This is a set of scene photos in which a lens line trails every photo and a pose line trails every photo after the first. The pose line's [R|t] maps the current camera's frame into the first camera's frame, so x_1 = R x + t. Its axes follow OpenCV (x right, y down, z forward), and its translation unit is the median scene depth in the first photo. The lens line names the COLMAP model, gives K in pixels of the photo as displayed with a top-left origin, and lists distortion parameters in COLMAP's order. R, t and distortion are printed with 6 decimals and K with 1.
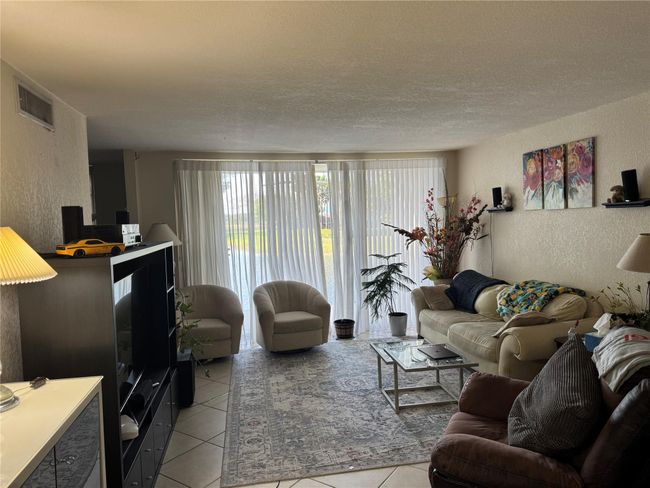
lens RADIAL K [[474.9, 0, 330.0], [0, 474.9, 244.5], [0, 0, 1]] dist [0.038507, -0.040539]
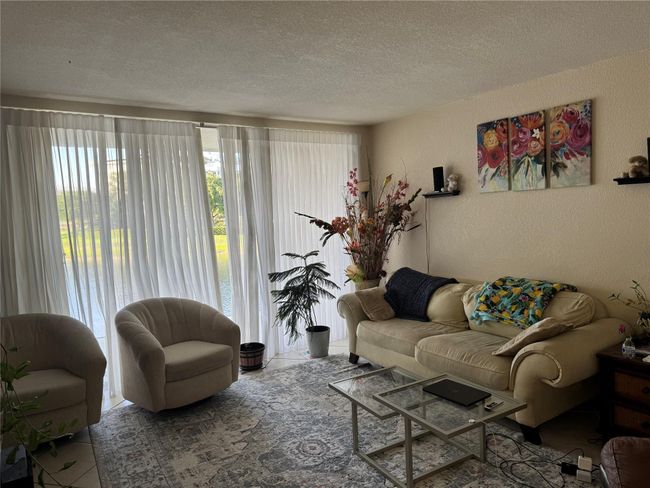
lens RADIAL K [[474.9, 0, 339.0], [0, 474.9, 245.6], [0, 0, 1]] dist [0.038507, -0.040539]
pose [[0.928009, -0.032127, 0.371171, -0.125281], [0.030827, 0.999480, 0.009435, 0.004215], [-0.371281, 0.002687, 0.928517, 0.305149]]
